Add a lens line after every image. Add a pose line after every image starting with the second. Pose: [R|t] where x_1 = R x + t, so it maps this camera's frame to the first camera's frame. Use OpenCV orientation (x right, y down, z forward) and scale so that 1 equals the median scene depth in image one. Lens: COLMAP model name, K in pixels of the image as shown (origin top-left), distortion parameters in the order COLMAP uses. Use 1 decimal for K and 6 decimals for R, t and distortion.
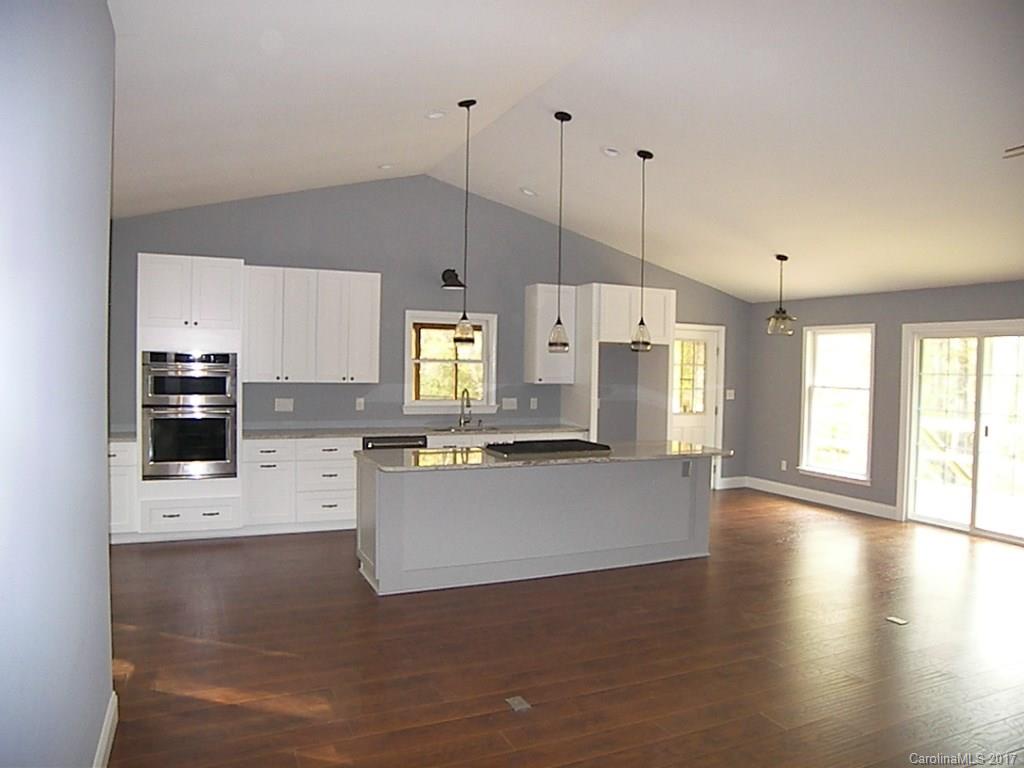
lens RADIAL K [[700.1, 0, 512.0], [0, 700.1, 384.0], [0, 0, 1]] dist [-0.128254, 0.000565]
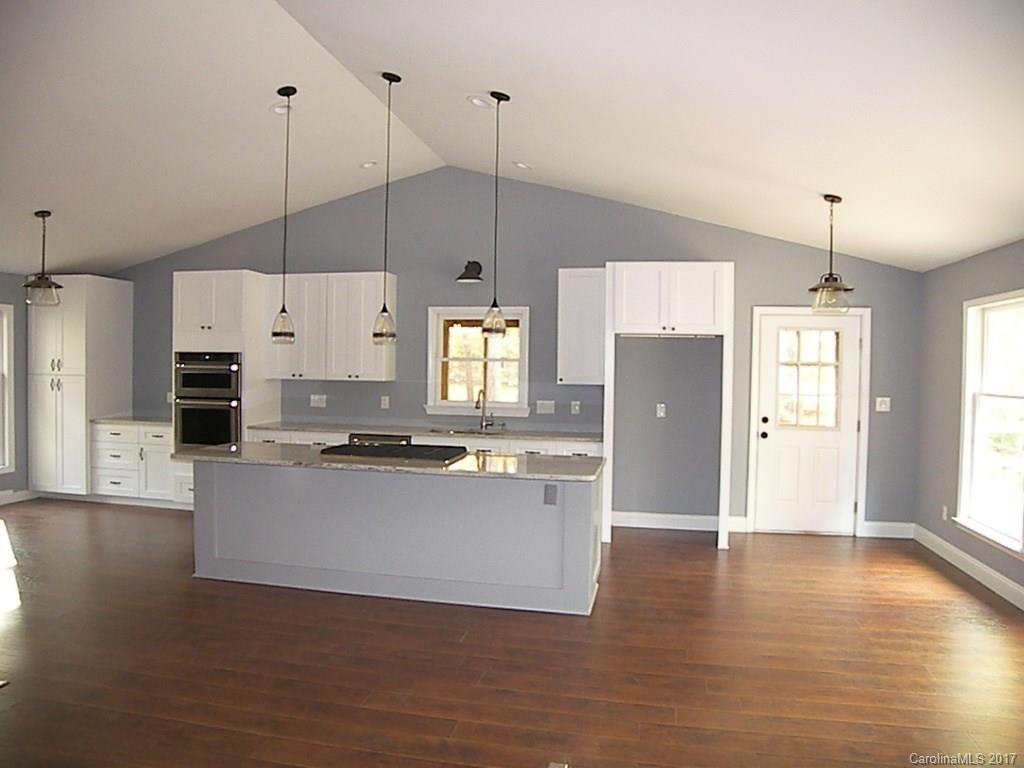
lens RADIAL K [[703.5, 0, 512.0], [0, 703.5, 384.0], [0, 0, 1]] dist [-0.102686, 0.003238]
pose [[0.813487, 0.009298, -0.581508, 0.503811], [-0.015360, 0.999867, -0.005500, 0.005038], [0.581380, 0.013407, 0.813522, 0.263664]]
